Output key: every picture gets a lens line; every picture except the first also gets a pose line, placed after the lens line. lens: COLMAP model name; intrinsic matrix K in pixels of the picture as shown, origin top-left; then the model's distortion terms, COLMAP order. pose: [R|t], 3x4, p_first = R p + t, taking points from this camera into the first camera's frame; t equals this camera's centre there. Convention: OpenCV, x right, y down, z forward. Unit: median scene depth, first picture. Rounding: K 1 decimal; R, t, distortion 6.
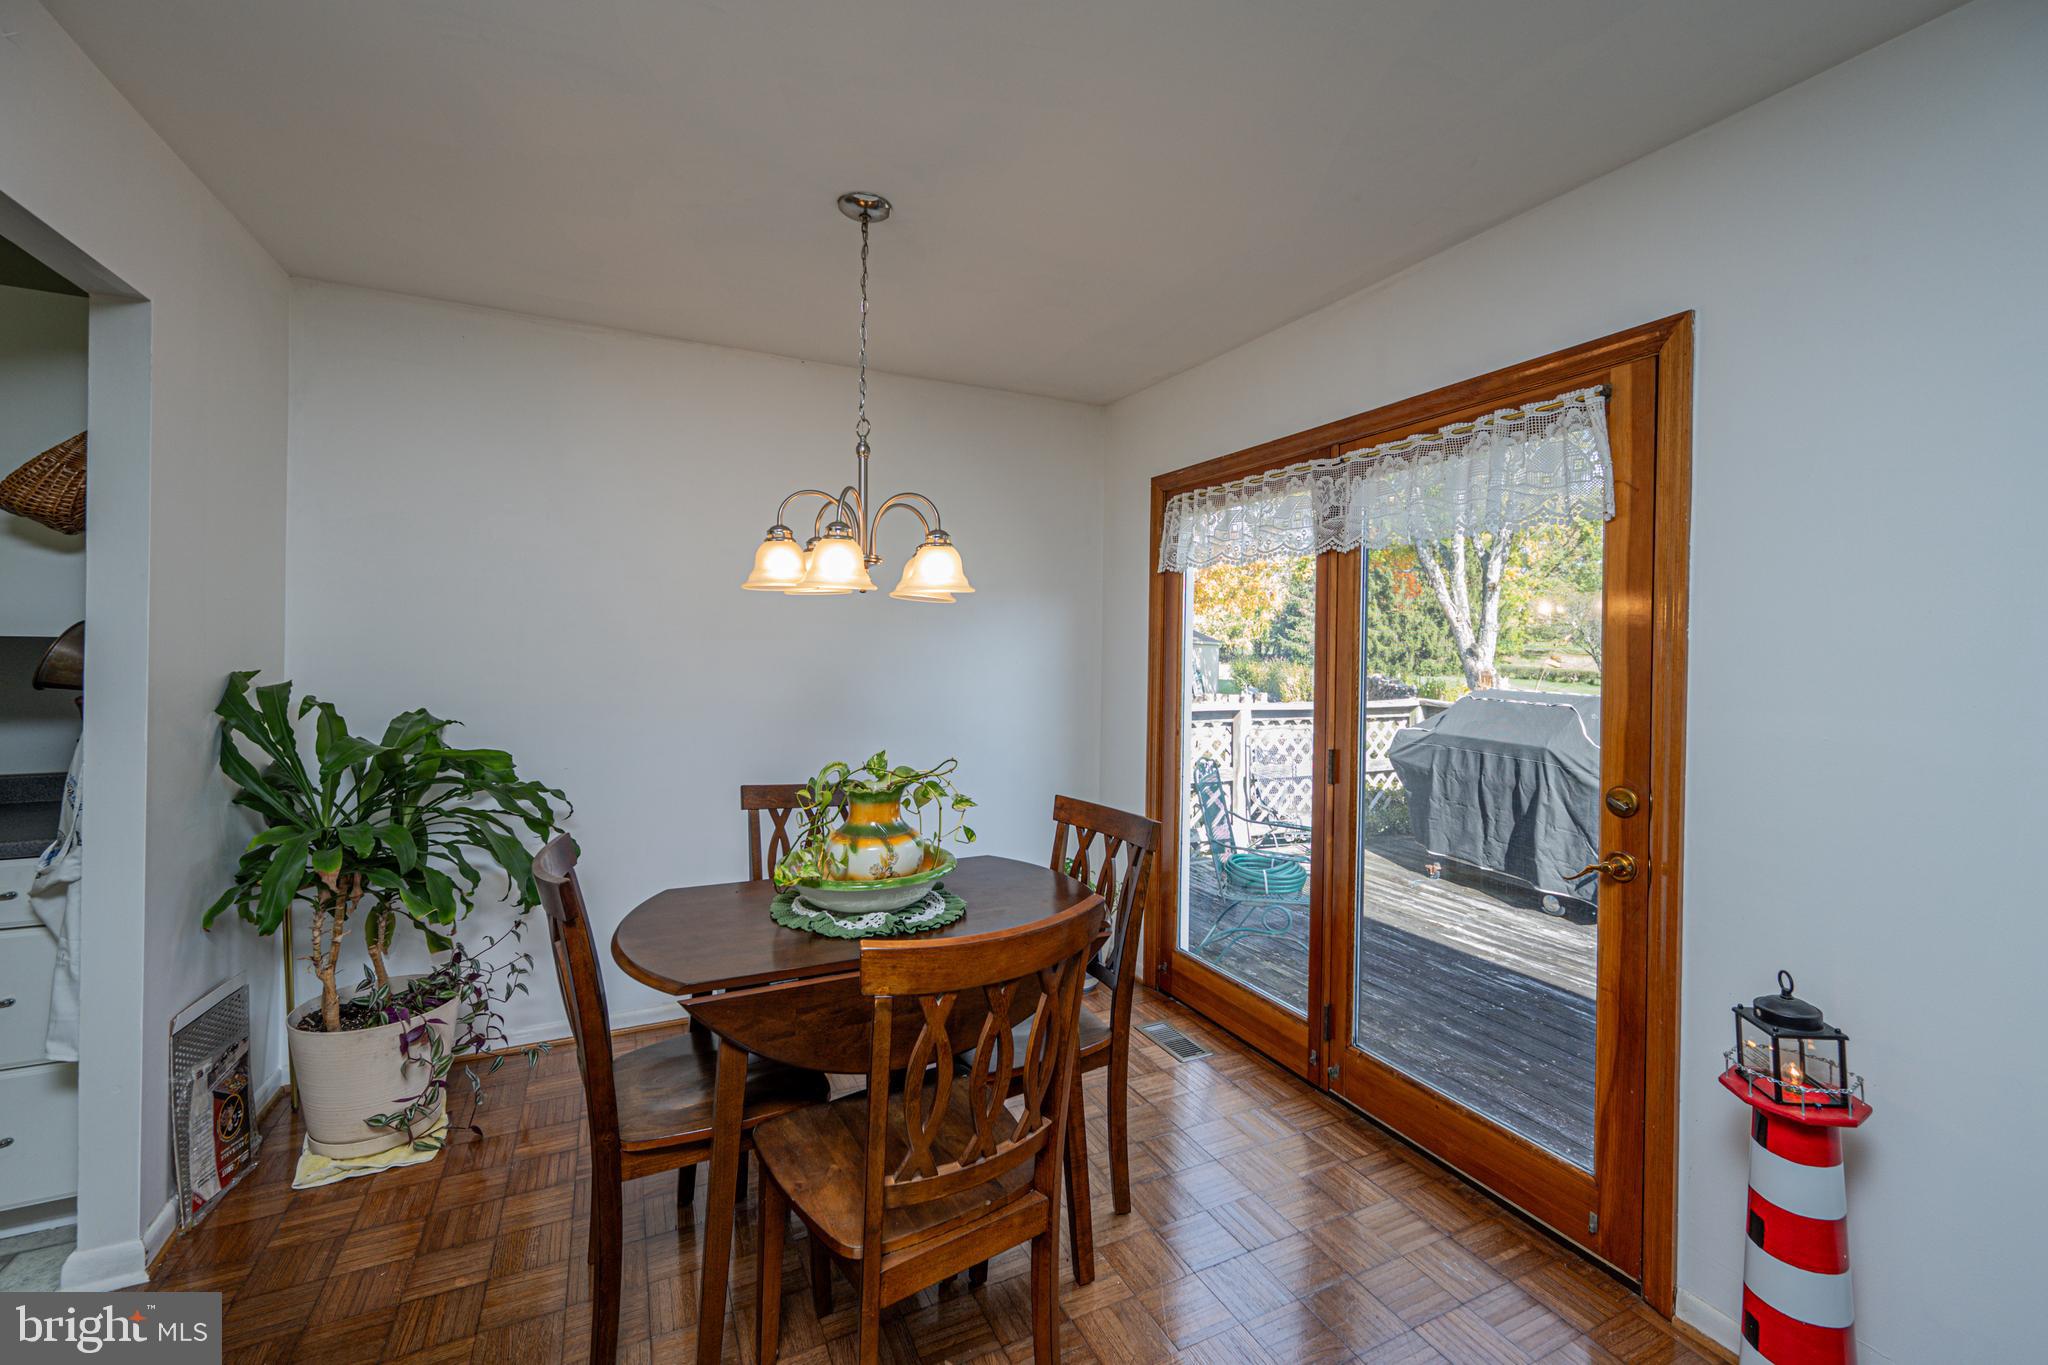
lens RADIAL K [[835.7, 0, 1026.7], [0, 835.7, 654.7], [0, 0, 1]] dist [-0.000783, -0.000121]
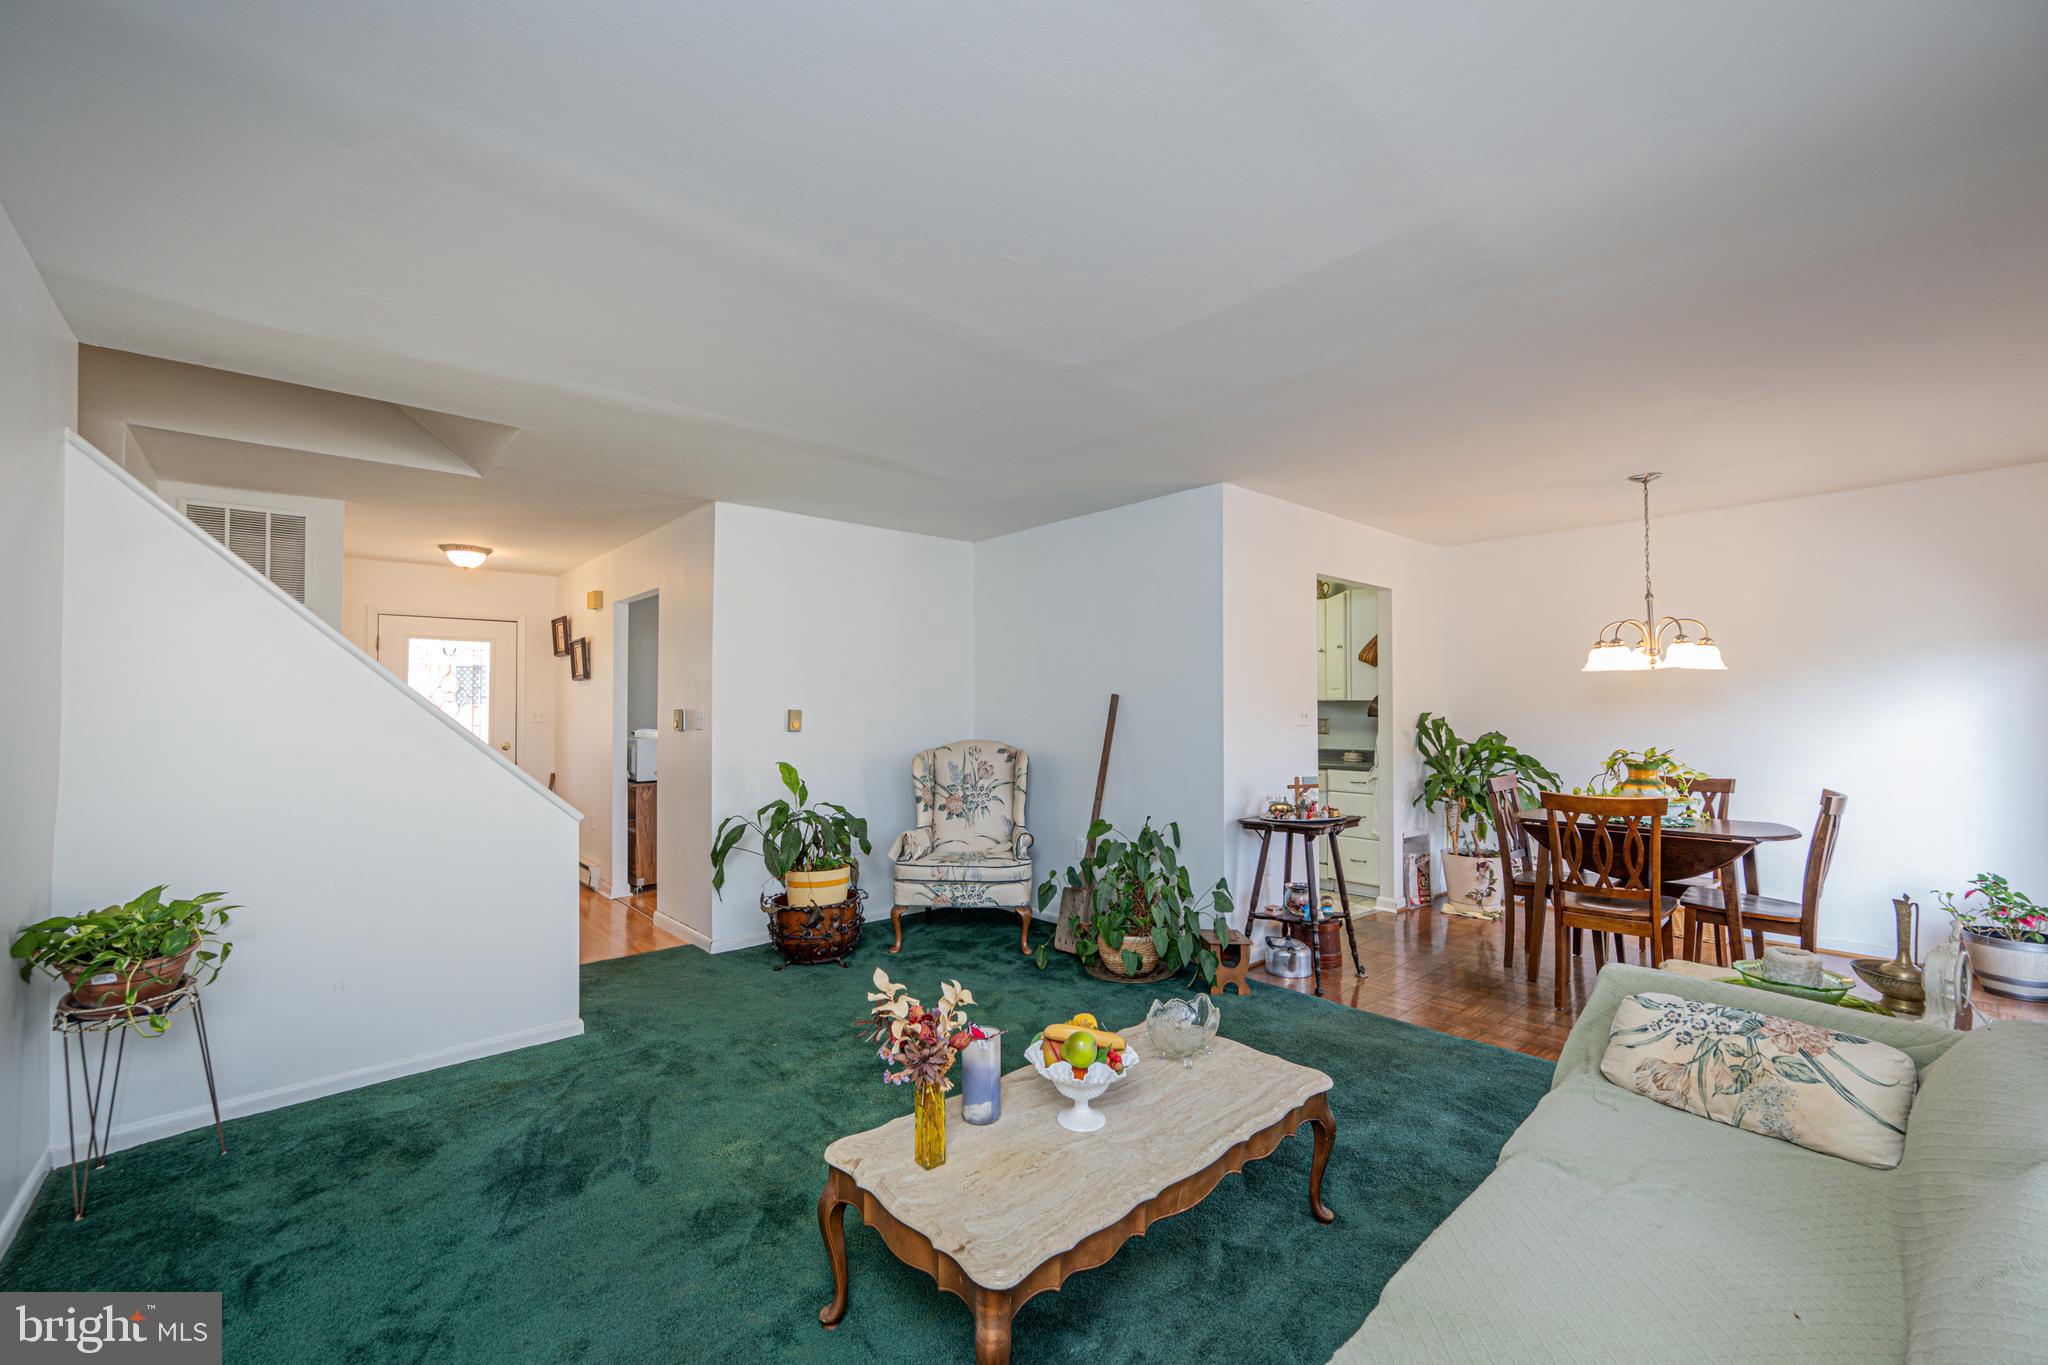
lens RADIAL K [[814.8, 0, 1024.0], [0, 814.8, 682.5], [0, 0, 1]] dist [-0.000063, -0.000008]
pose [[0.267629, -0.046671, -0.962391, 1.051357], [0.007991, 0.998899, -0.046219, 0.030220], [0.963489, 0.004679, 0.267708, -0.787333]]
